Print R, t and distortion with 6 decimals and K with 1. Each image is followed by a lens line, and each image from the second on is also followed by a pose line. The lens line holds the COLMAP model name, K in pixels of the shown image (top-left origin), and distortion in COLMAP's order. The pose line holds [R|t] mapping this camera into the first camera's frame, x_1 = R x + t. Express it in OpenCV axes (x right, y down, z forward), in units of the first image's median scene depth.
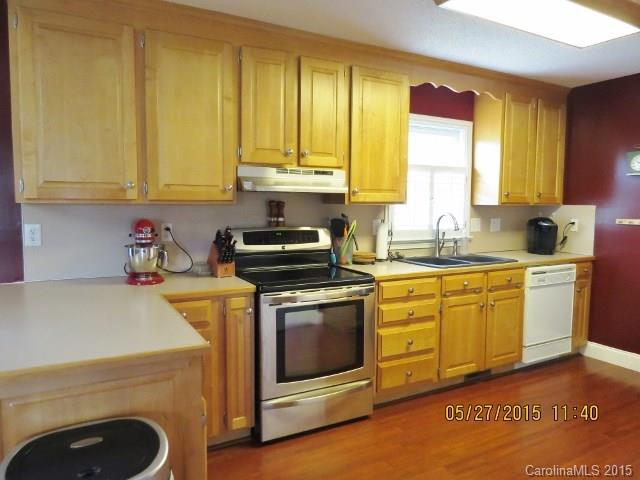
lens RADIAL K [[451.3, 0, 320.0], [0, 451.3, 240.0], [0, 0, 1]] dist [-0.021656, 0.000861]
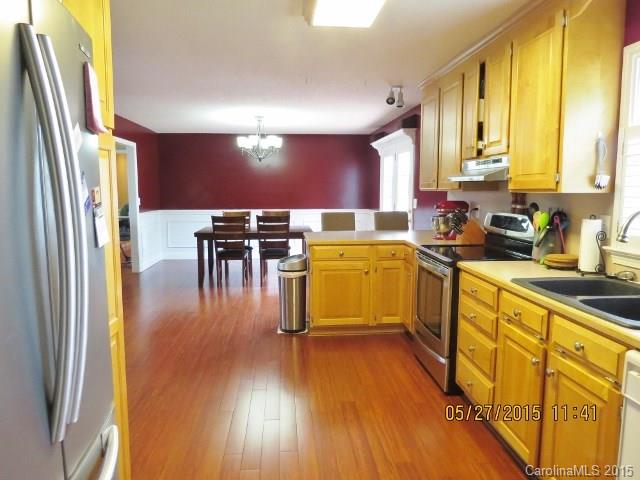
lens RADIAL K [[451.3, 0, 320.0], [0, 451.3, 240.0], [0, 0, 1]] dist [-0.021656, 0.000861]
pose [[-0.401606, 0.097381, -0.910620, 0.986378], [-0.073155, 0.987742, 0.137891, -0.074939], [0.912886, 0.121994, -0.389560, 0.936467]]
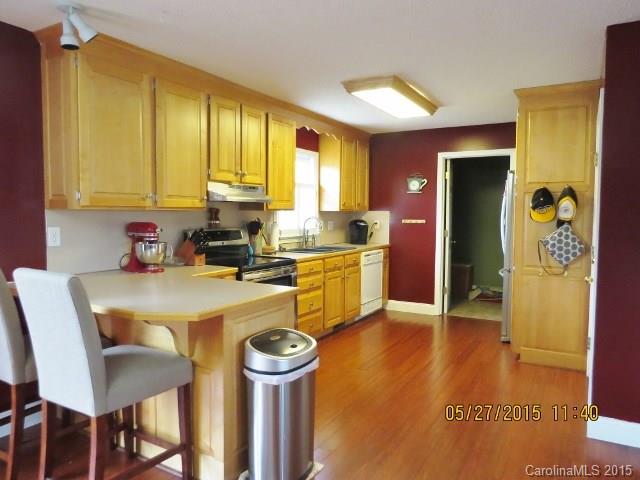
lens RADIAL K [[451.3, 0, 320.0], [0, 451.3, 240.0], [0, 0, 1]] dist [-0.021656, 0.000861]
pose [[0.858124, -0.032510, 0.512412, -0.469221], [0.040152, 0.999186, -0.003847, 0.021554], [-0.511869, 0.023876, 0.858731, -0.257594]]
